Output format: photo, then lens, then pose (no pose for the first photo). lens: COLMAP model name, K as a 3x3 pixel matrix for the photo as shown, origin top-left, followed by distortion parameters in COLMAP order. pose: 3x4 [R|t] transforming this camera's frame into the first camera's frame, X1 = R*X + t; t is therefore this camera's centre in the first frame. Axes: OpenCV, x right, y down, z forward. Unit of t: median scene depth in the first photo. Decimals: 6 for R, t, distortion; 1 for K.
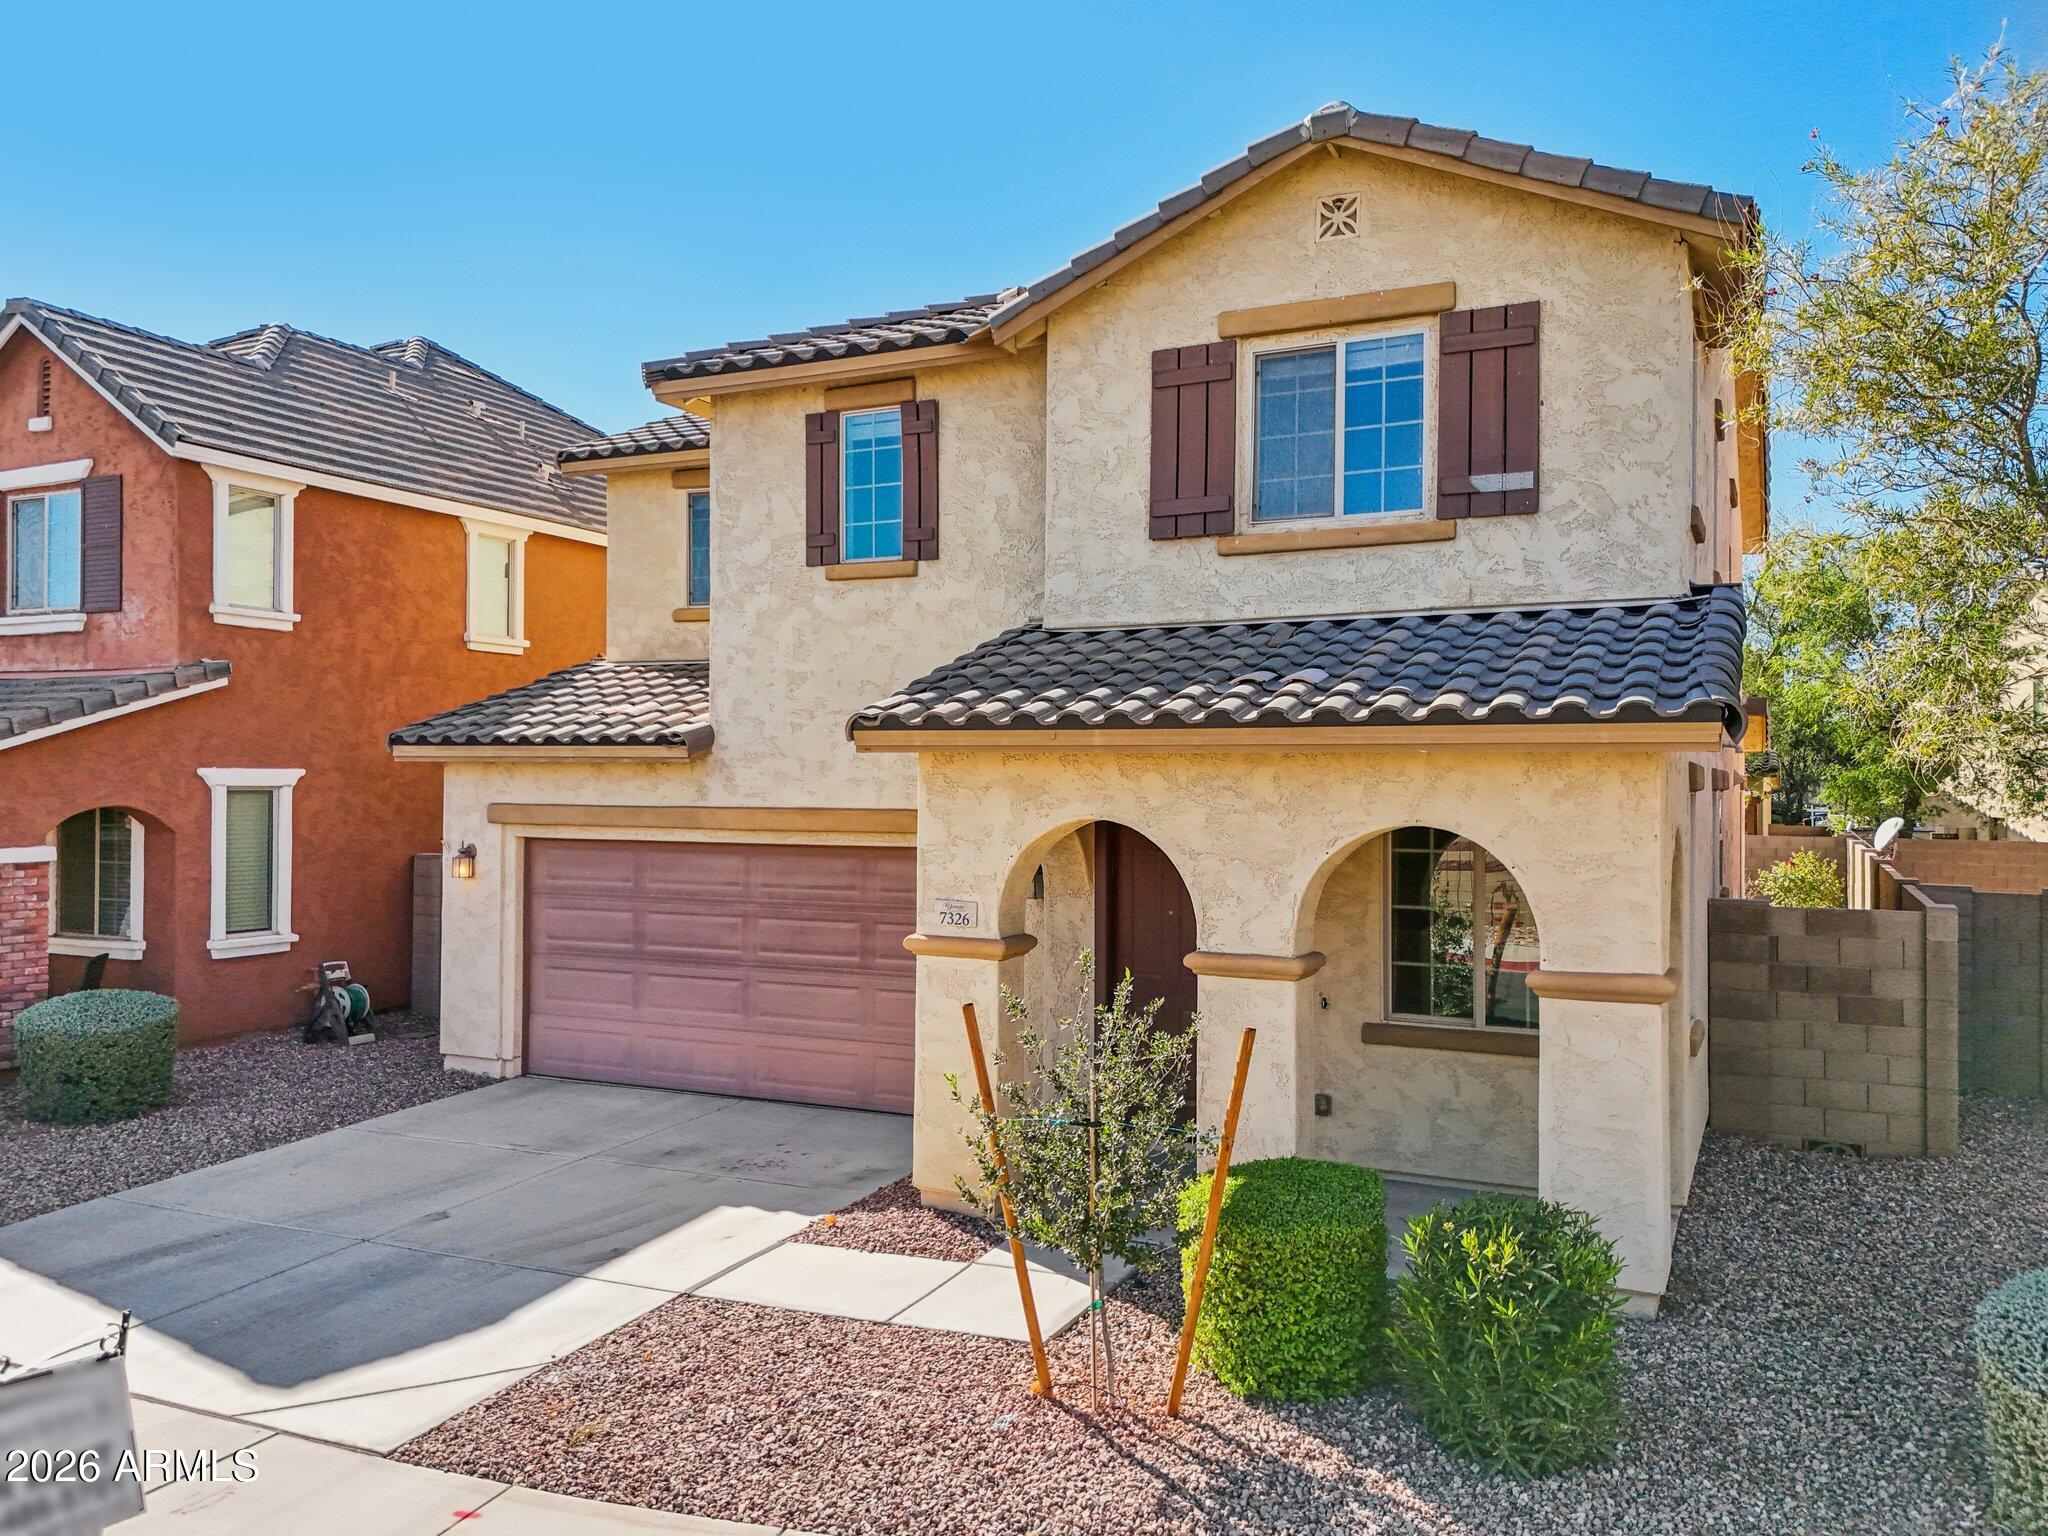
lens RADIAL K [[1545.1, 0, 1037.5], [0, 1545.1, 771.7], [0, 0, 1]] dist [0.129388, -0.181572]
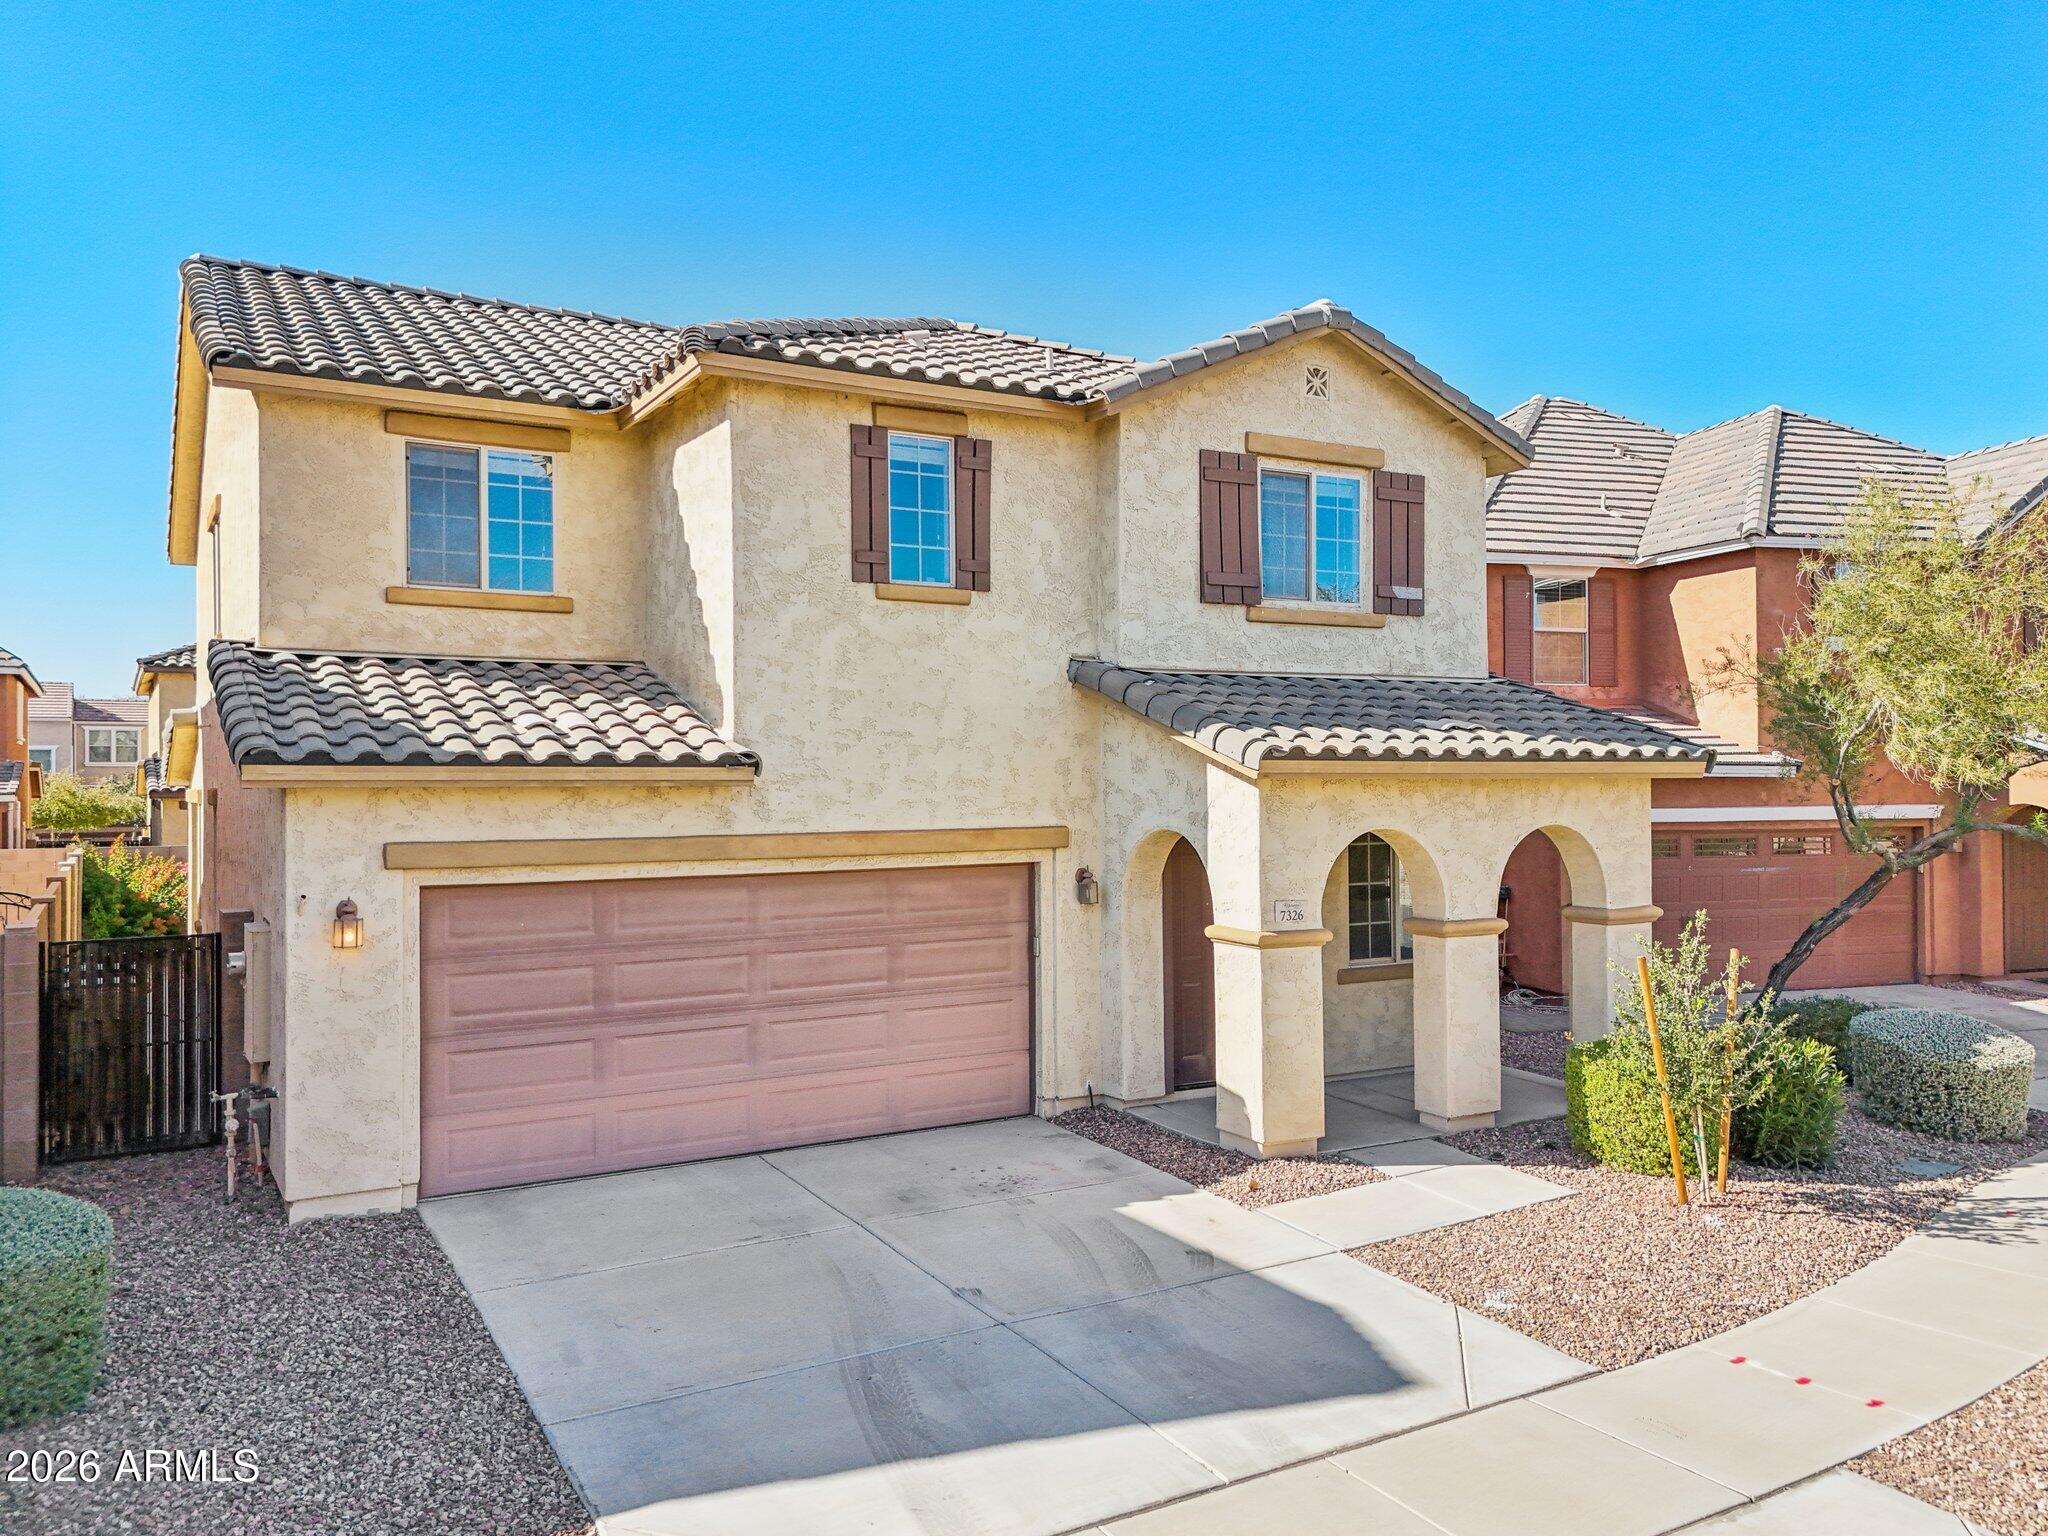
lens RADIAL K [[1545.1, 0, 1037.5], [0, 1545.1, 771.7], [0, 0, 1]] dist [0.129388, -0.181572]
pose [[0.556050, -0.004323, 0.831138, -1.025391], [0.003677, 0.999989, 0.002741, -0.018783], [-0.831141, 0.001532, 0.556060, 0.427120]]
